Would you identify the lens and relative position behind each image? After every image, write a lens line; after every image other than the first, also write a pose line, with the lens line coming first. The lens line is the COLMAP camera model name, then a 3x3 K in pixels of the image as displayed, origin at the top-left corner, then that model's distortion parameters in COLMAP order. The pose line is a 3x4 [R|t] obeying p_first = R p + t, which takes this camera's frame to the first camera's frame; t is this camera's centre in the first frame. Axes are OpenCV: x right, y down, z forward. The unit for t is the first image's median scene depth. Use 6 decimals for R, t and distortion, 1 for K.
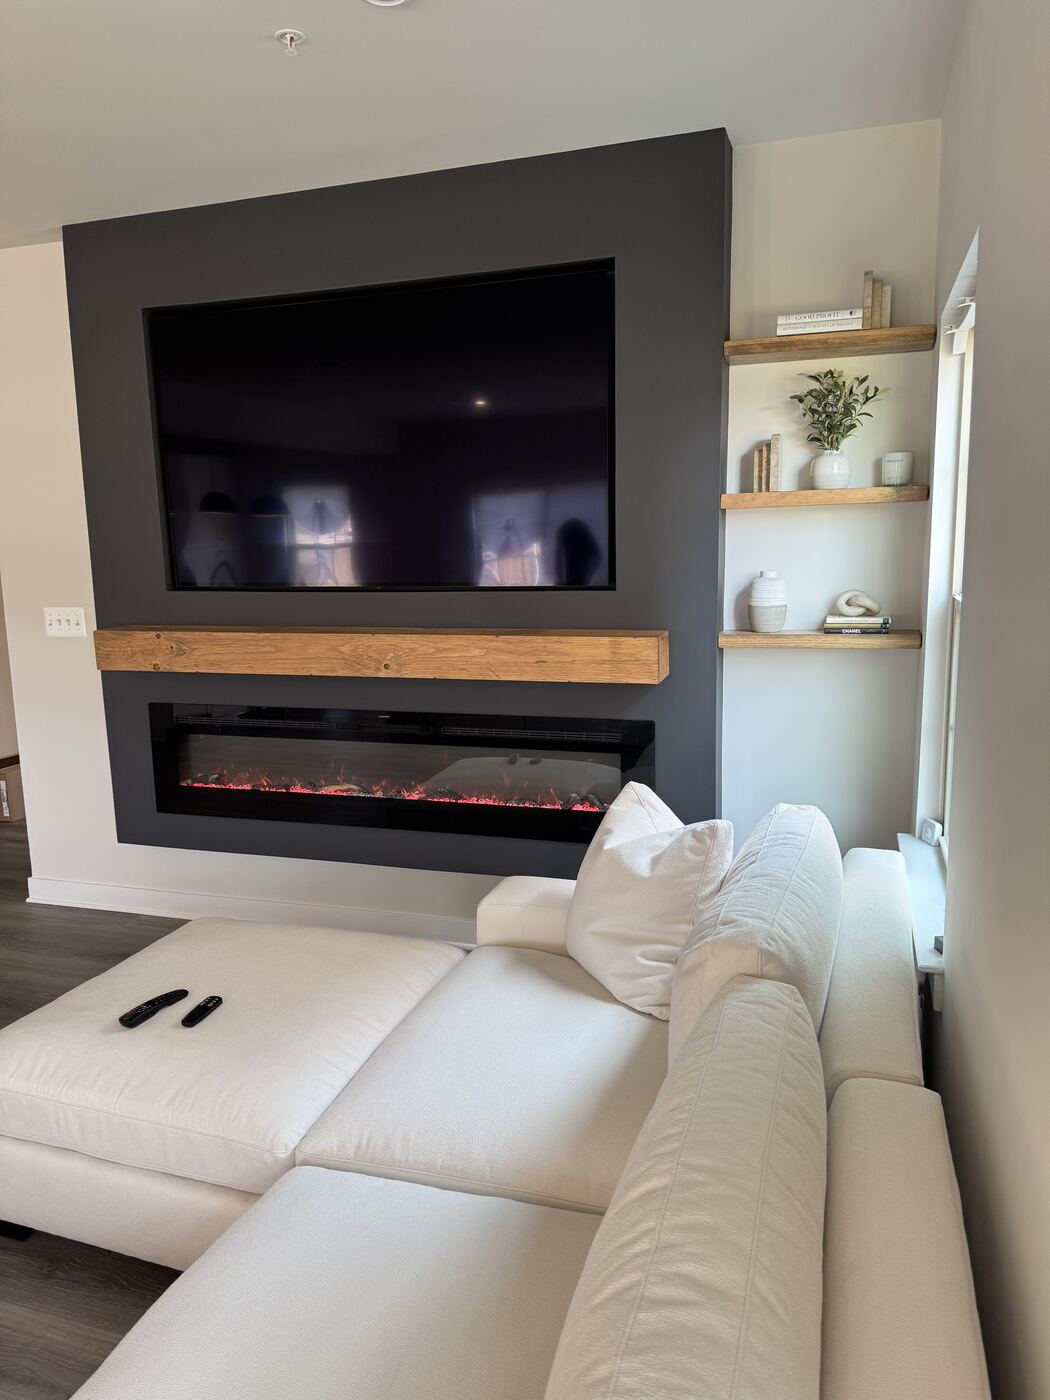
lens RADIAL K [[989.7, 0, 525.0], [0, 989.7, 700.0], [0, 0, 1]] dist [0.066031, -0.074447]
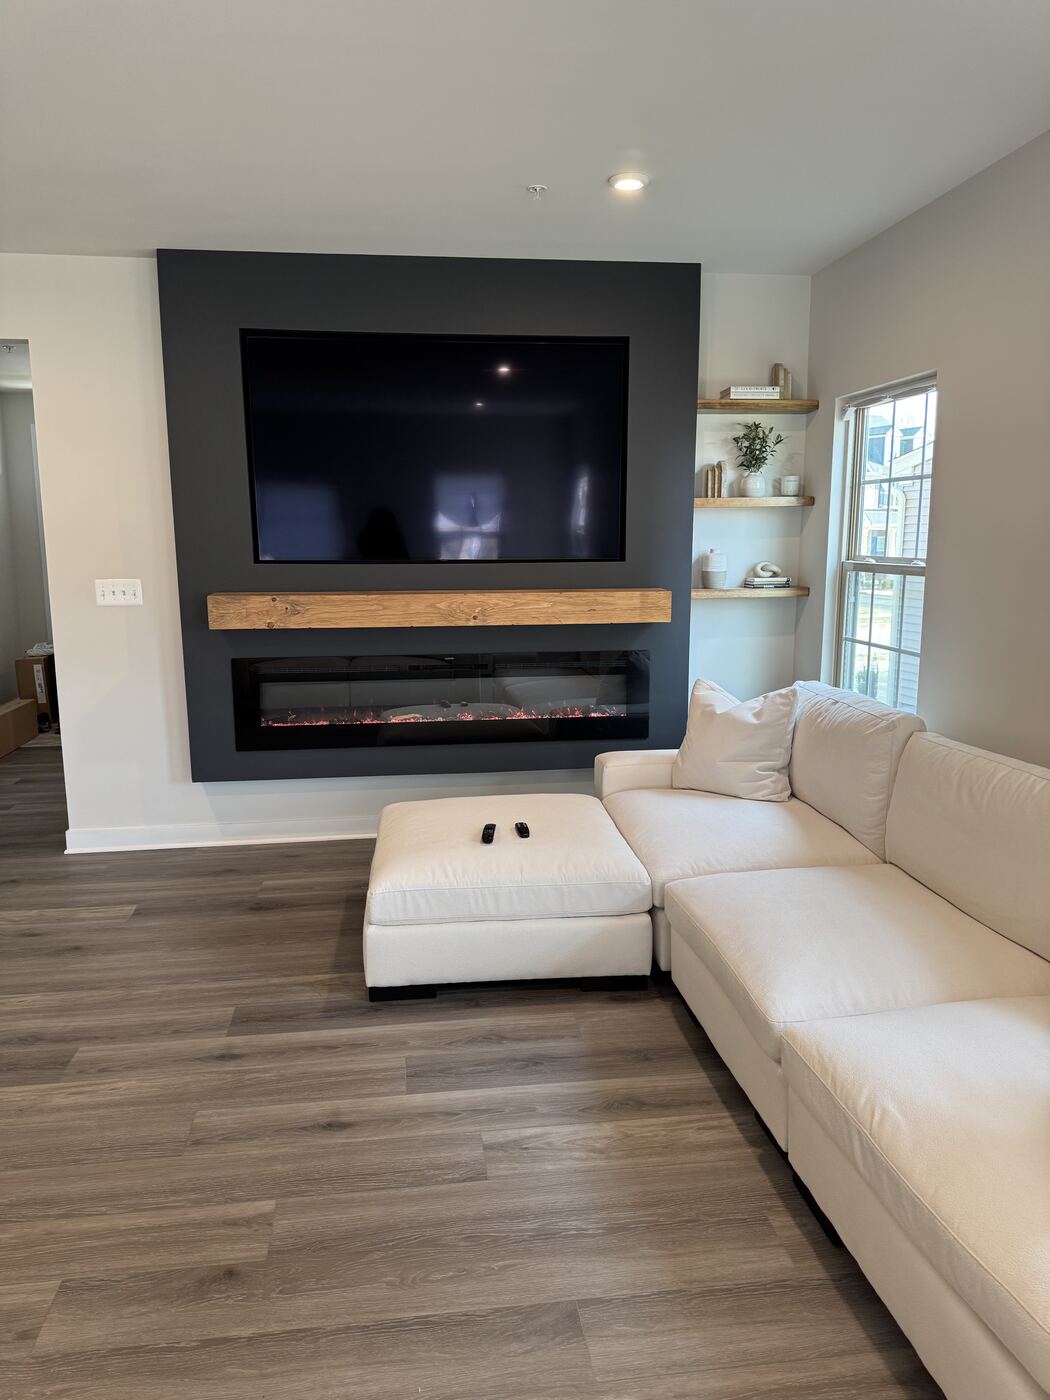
lens RADIAL K [[971.8, 0, 519.8], [0, 971.8, 702.6], [0, 0, 1]] dist [0.109189, -0.153905]
pose [[0.903845, -0.056872, 0.424063, -0.659364], [0.055298, 0.998341, 0.016028, 0.064942], [-0.424271, 0.008963, 0.905491, -0.237011]]
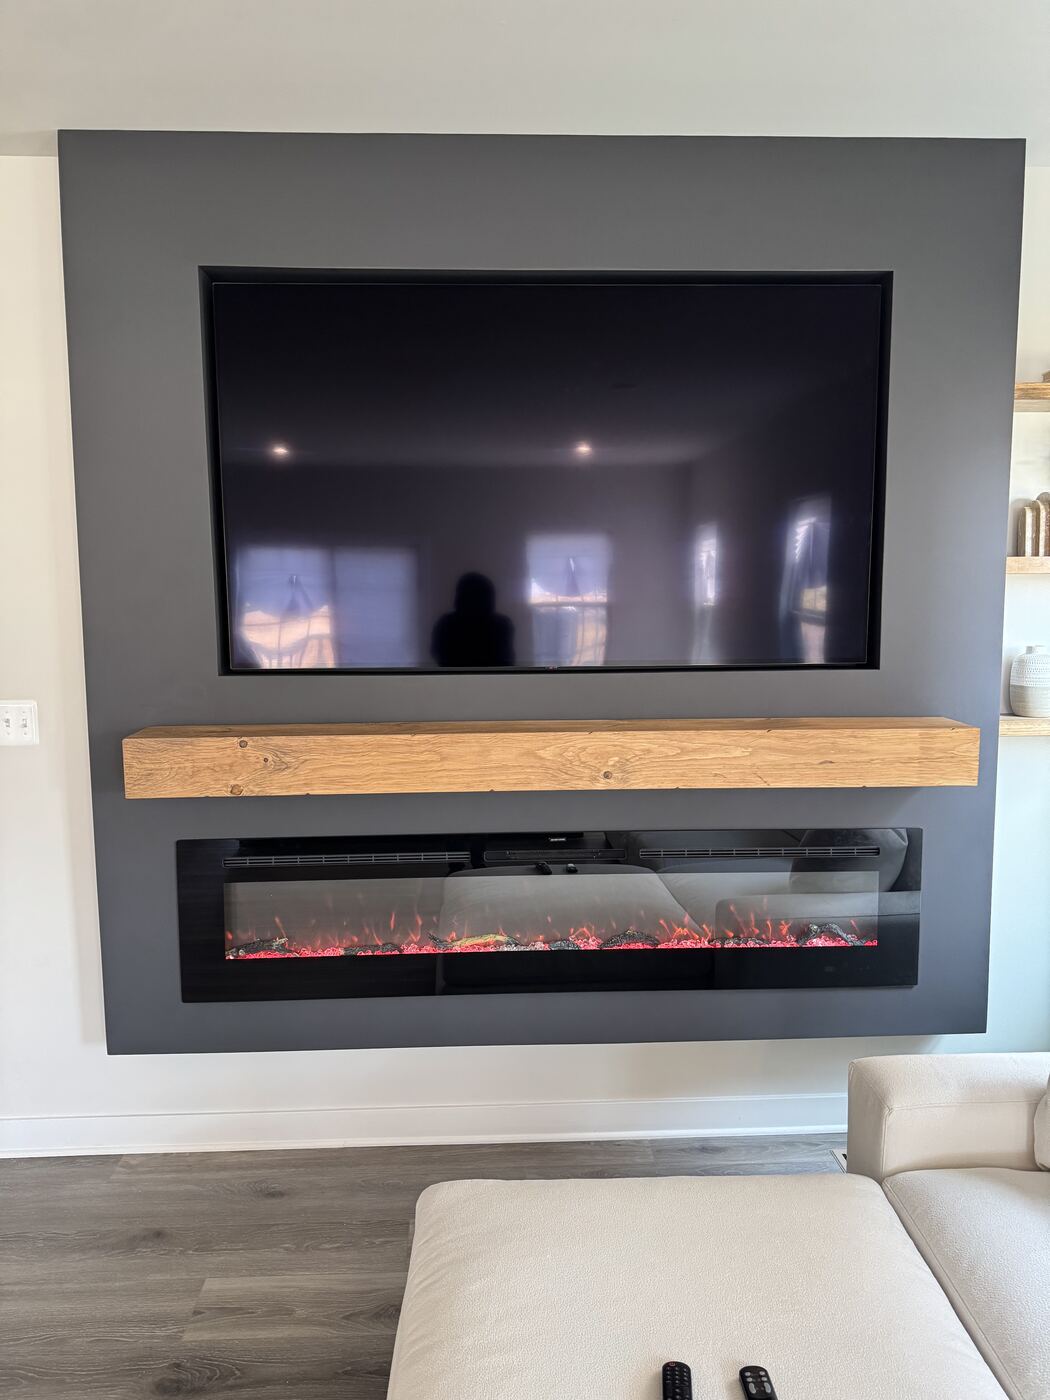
lens RADIAL K [[971.8, 0, 519.8], [0, 971.8, 702.6], [0, 0, 1]] dist [0.109189, -0.153905]
pose [[0.937637, -0.021109, 0.346975, -0.453557], [0.044039, 0.997325, -0.058335, -0.048423], [-0.344815, 0.069978, 0.936059, 0.338502]]
